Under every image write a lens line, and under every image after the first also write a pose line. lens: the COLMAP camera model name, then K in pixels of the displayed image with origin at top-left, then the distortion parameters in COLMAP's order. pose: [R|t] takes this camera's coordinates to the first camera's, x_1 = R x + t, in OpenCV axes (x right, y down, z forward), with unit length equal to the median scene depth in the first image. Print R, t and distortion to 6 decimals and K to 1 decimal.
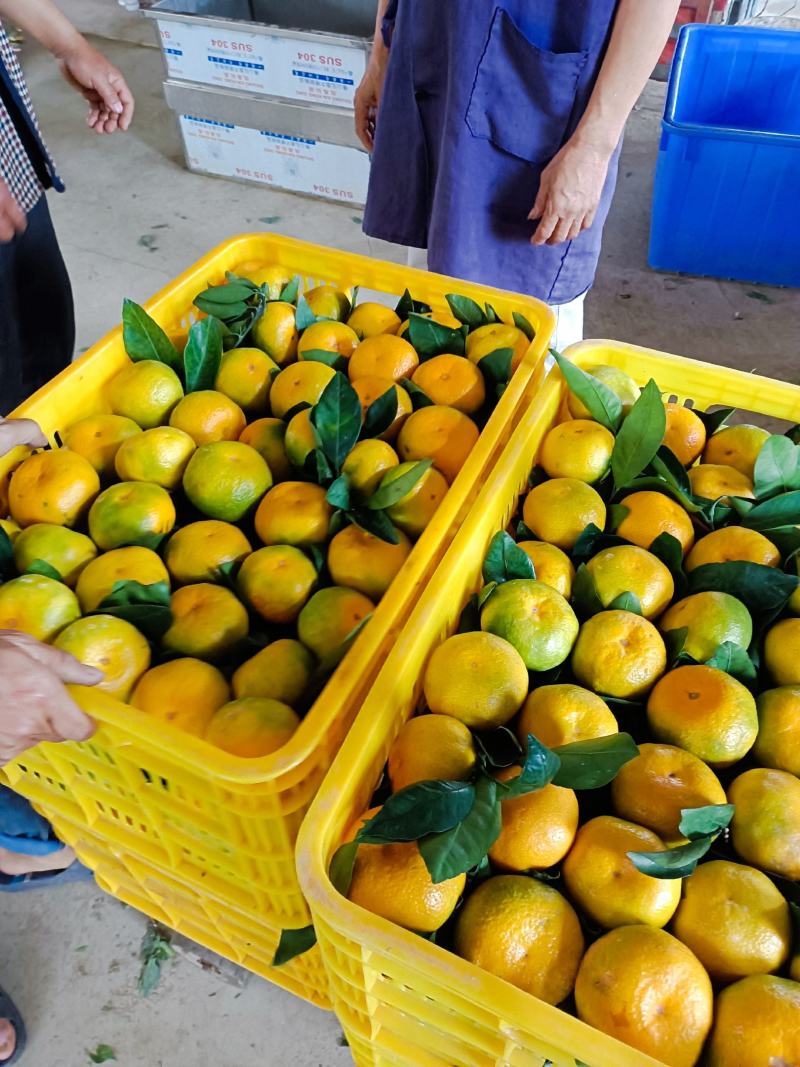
lens RADIAL K [[708.1, 0, 400.0], [0, 708.1, 533.5], [0, 0, 1]] dist [-0.042046, 0.001984]
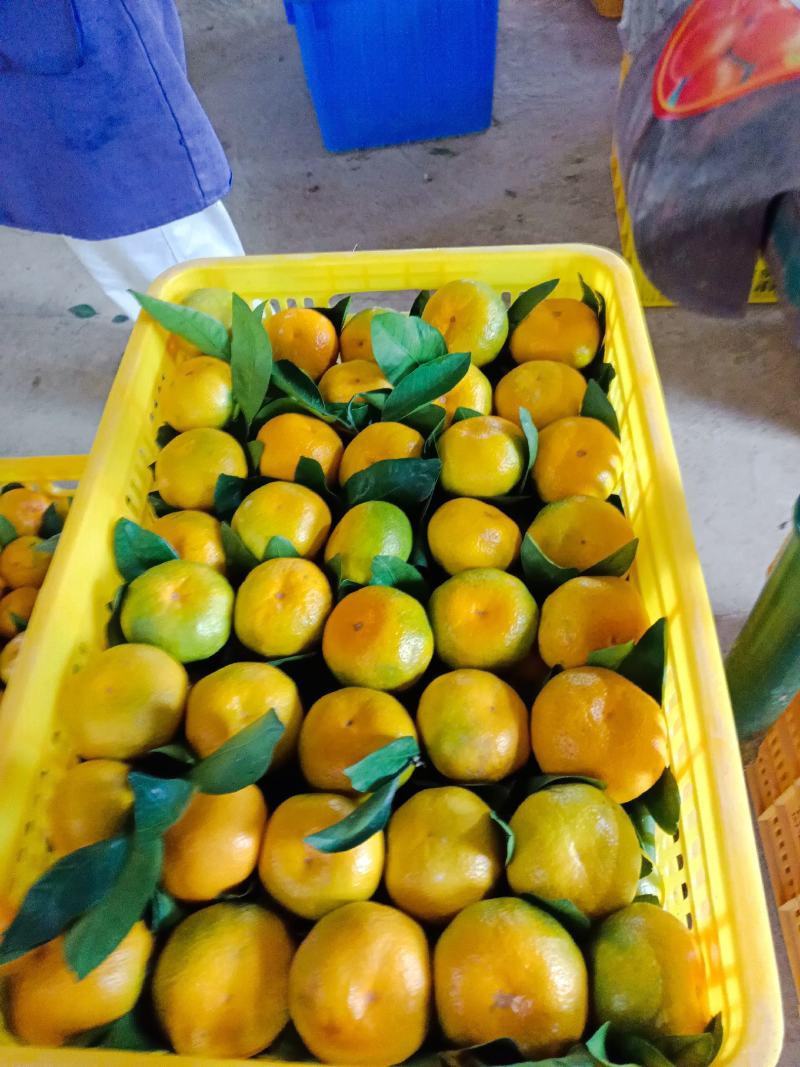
lens RADIAL K [[690.0, 0, 400.0], [0, 690.0, 533.5], [0, 0, 1]] dist [0.078854, -0.192148]
pose [[0.913412, -0.359180, 0.191489, 0.307775], [0.336133, 0.930928, 0.142789, 0.006074], [-0.229549, -0.066060, 0.971053, 0.103280]]
